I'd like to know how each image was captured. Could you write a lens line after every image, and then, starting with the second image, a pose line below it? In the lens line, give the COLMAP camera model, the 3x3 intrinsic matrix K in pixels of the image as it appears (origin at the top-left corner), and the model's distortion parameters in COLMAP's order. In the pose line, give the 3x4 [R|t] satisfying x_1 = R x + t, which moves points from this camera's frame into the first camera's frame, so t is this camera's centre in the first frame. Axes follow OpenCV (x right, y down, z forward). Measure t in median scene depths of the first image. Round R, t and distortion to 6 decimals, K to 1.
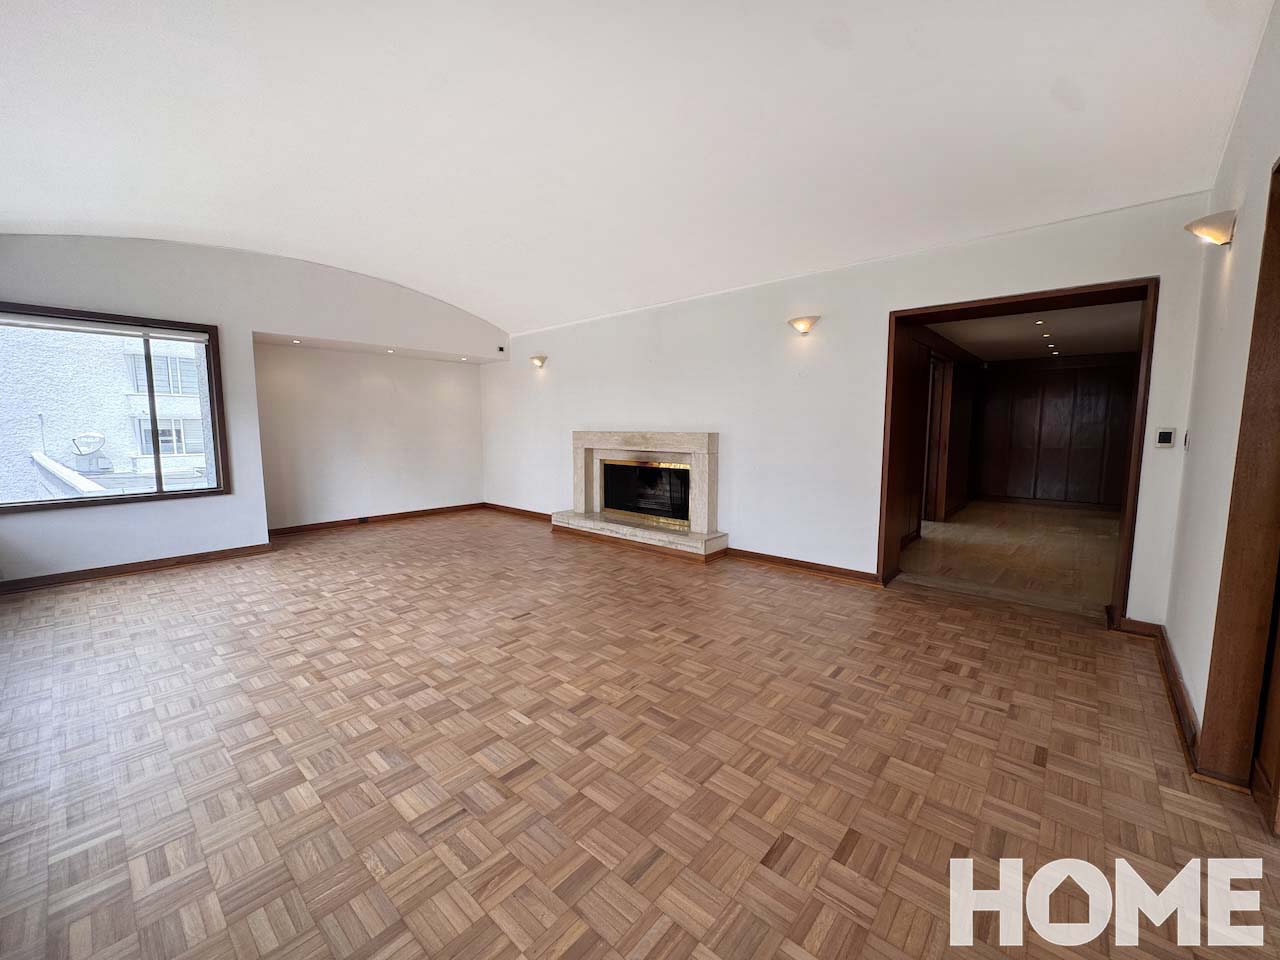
lens RADIAL K [[508.8, 0, 636.4], [0, 508.8, 476.3], [0, 0, 1]] dist [-0.000675, 0.000537]
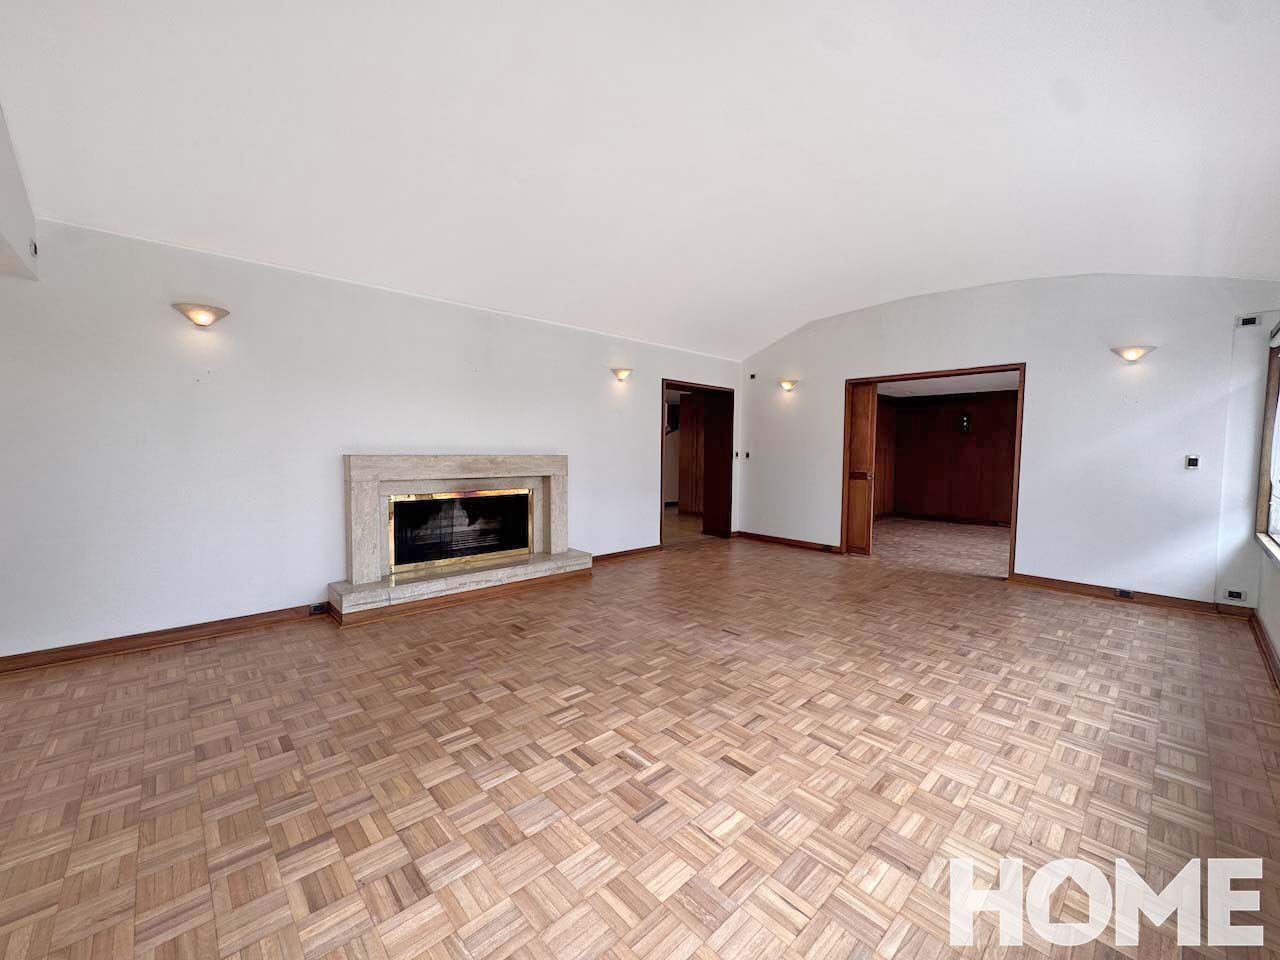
lens RADIAL K [[508.8, 0, 637.3], [0, 508.8, 480.8], [0, 0, 1]] dist [-0.000675, 0.000537]
pose [[0.096141, -0.062150, 0.993426, -1.006858], [0.089071, 0.994582, 0.053602, -0.085553], [-0.991374, 0.083332, 0.101156, 0.845980]]
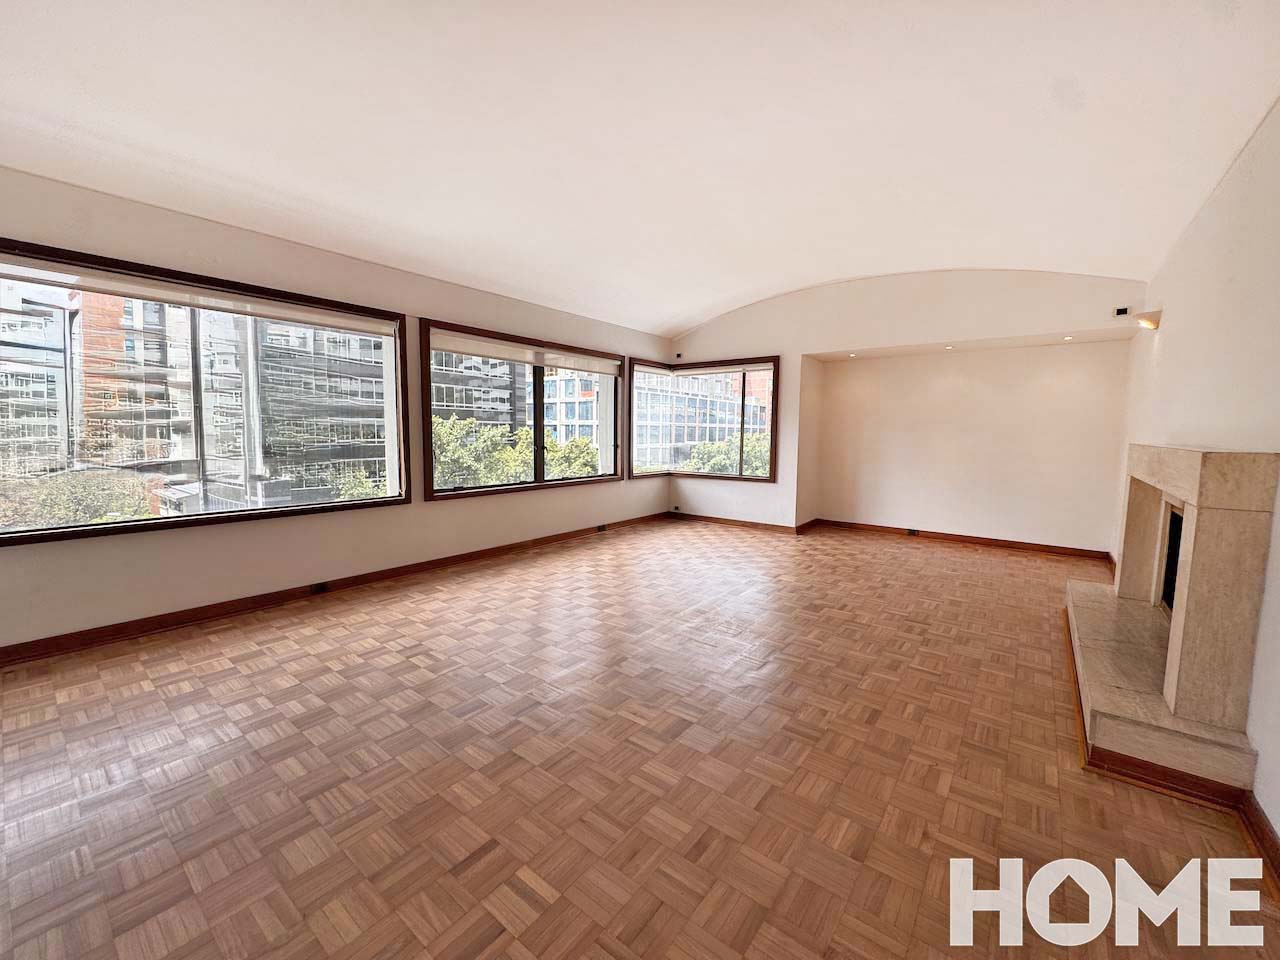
lens RADIAL K [[508.8, 0, 639.4], [0, 508.8, 478.1], [0, 0, 1]] dist [-0.000675, 0.000537]
pose [[0.064157, 0.093229, -0.993575, 0.542331], [-0.111006, 0.990115, 0.085737, -0.058579], [0.991747, 0.104792, 0.073872, 0.633330]]
